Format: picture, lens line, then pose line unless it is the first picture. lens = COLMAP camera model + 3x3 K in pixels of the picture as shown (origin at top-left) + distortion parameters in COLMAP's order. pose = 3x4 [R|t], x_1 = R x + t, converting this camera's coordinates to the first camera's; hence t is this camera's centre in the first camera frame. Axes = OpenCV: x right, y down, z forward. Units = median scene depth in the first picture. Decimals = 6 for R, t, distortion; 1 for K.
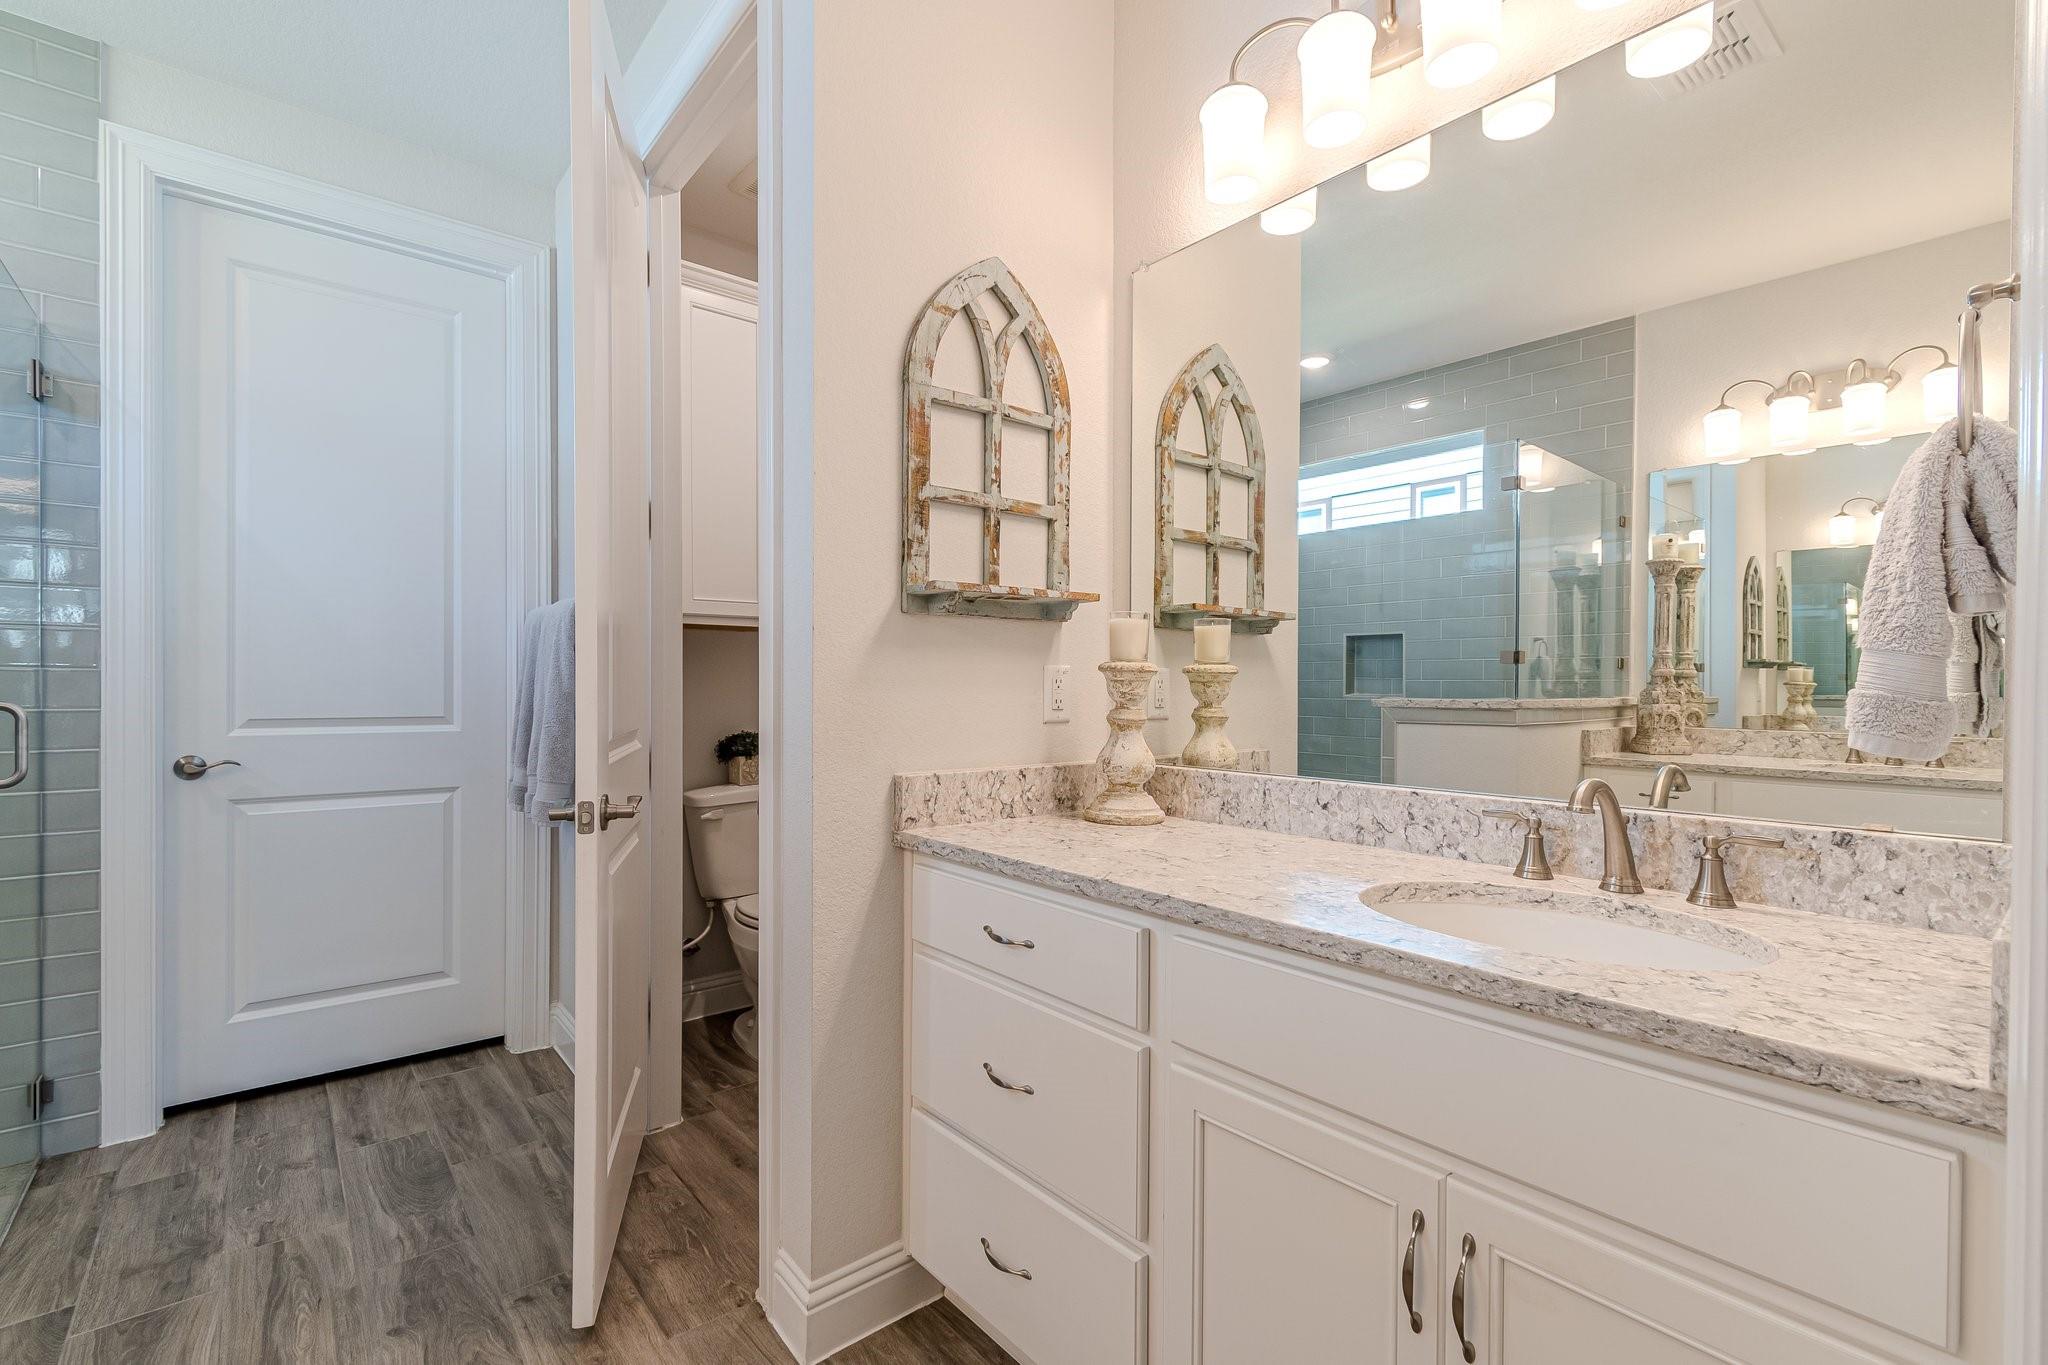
lens RADIAL K [[907.9, 0, 1021.3], [0, 907.9, 689.1], [0, 0, 1]] dist [0.003525, -0.002064]
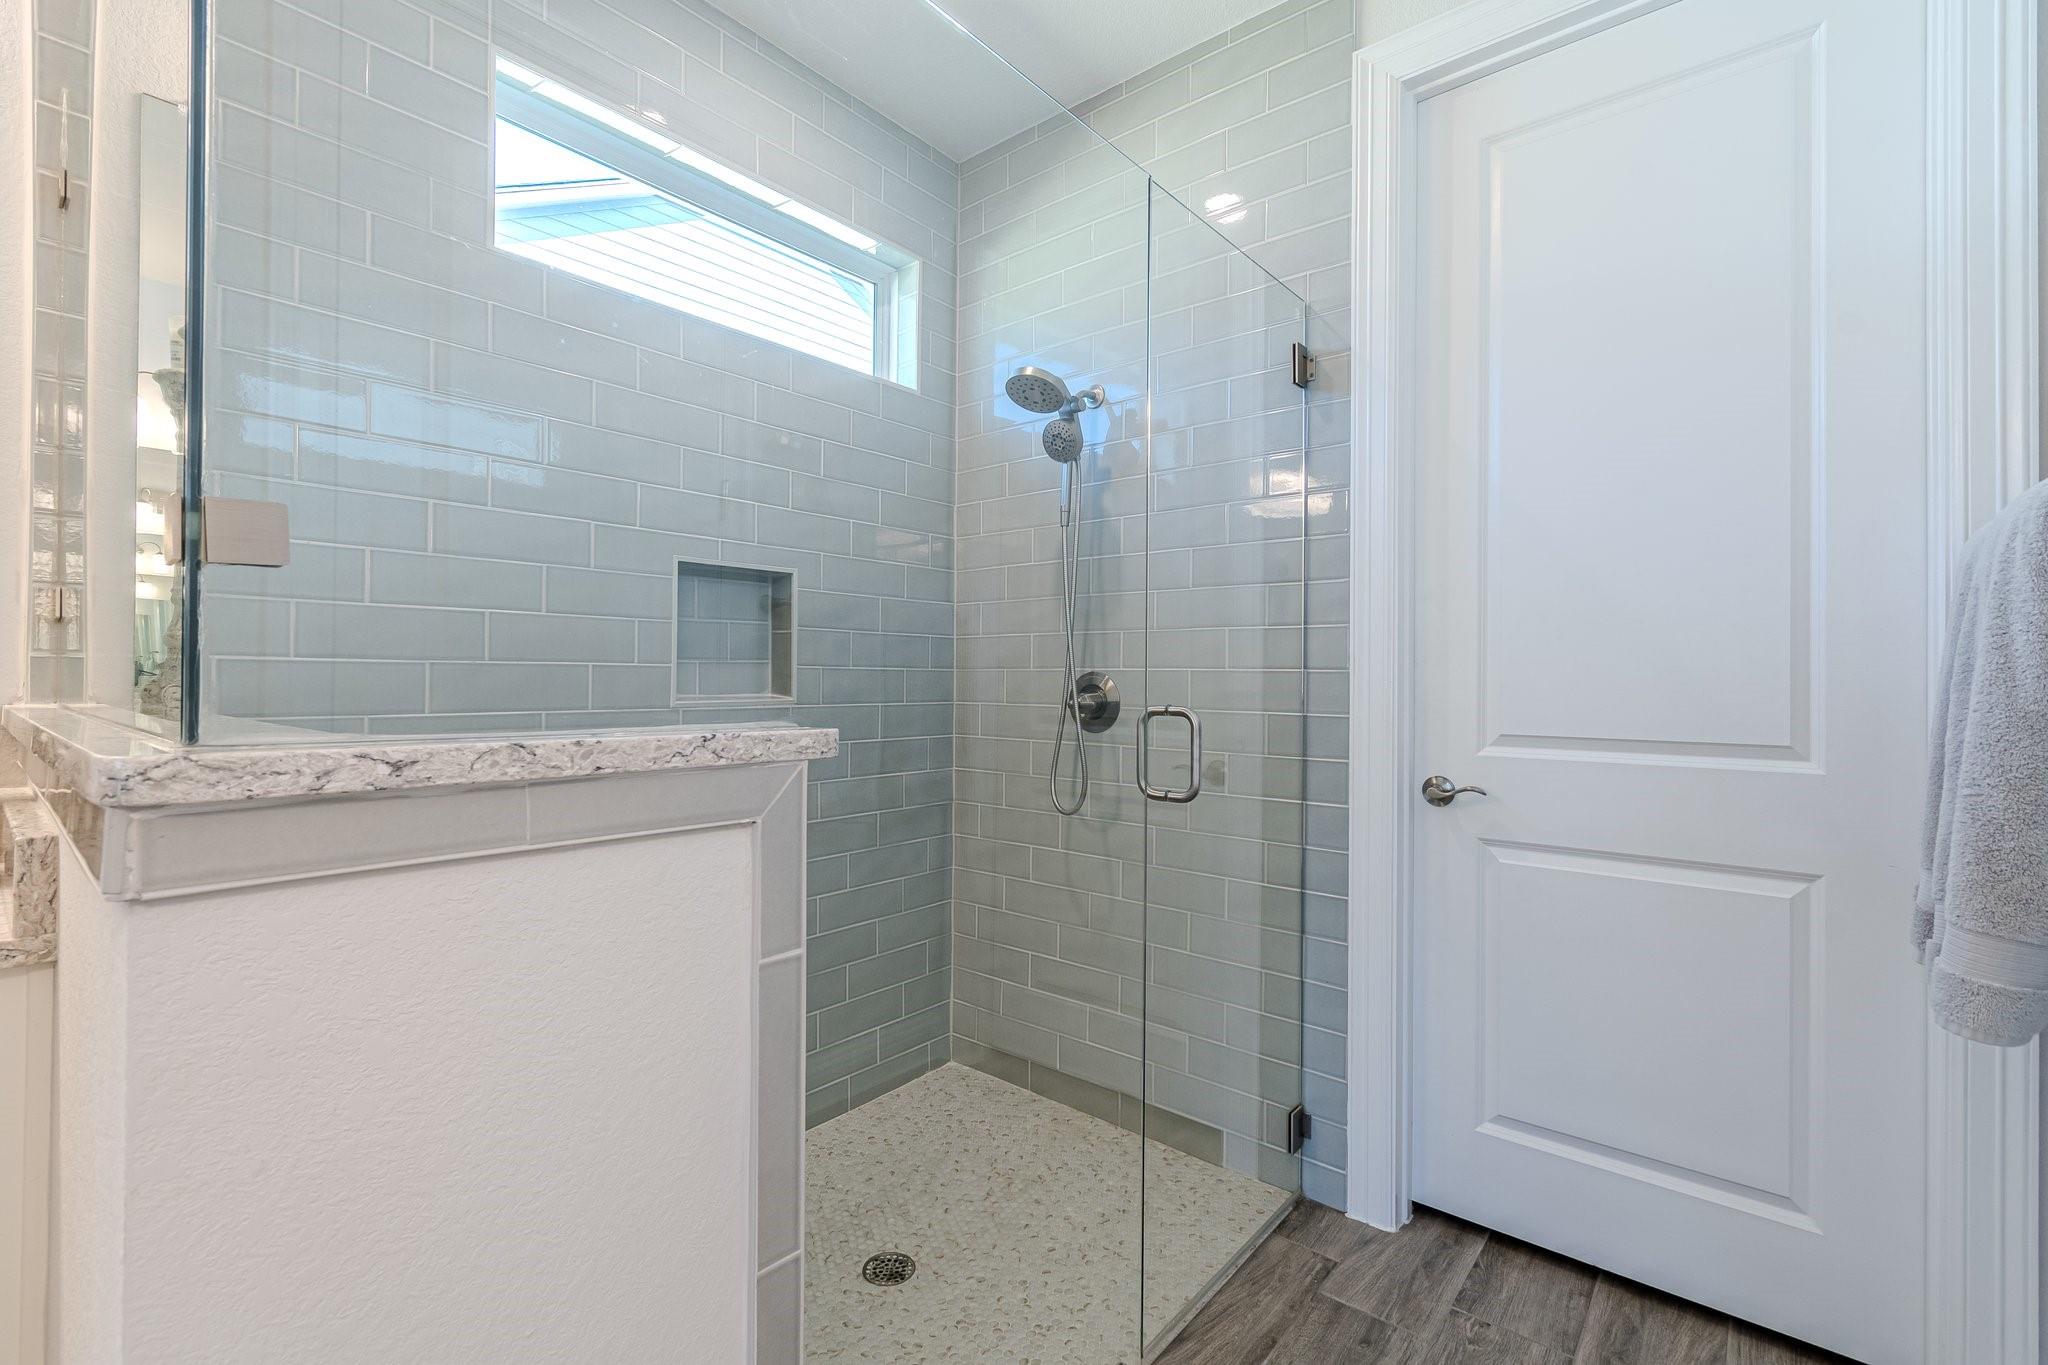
lens RADIAL K [[907.9, 0, 1015.1], [0, 907.9, 674.0], [0, 0, 1]] dist [0.003525, -0.002064]
pose [[0.182965, -0.009055, -0.983078, -0.193832], [-0.008909, 0.999901, -0.010868, -0.005306], [0.983079, 0.010747, 0.182867, 0.492134]]
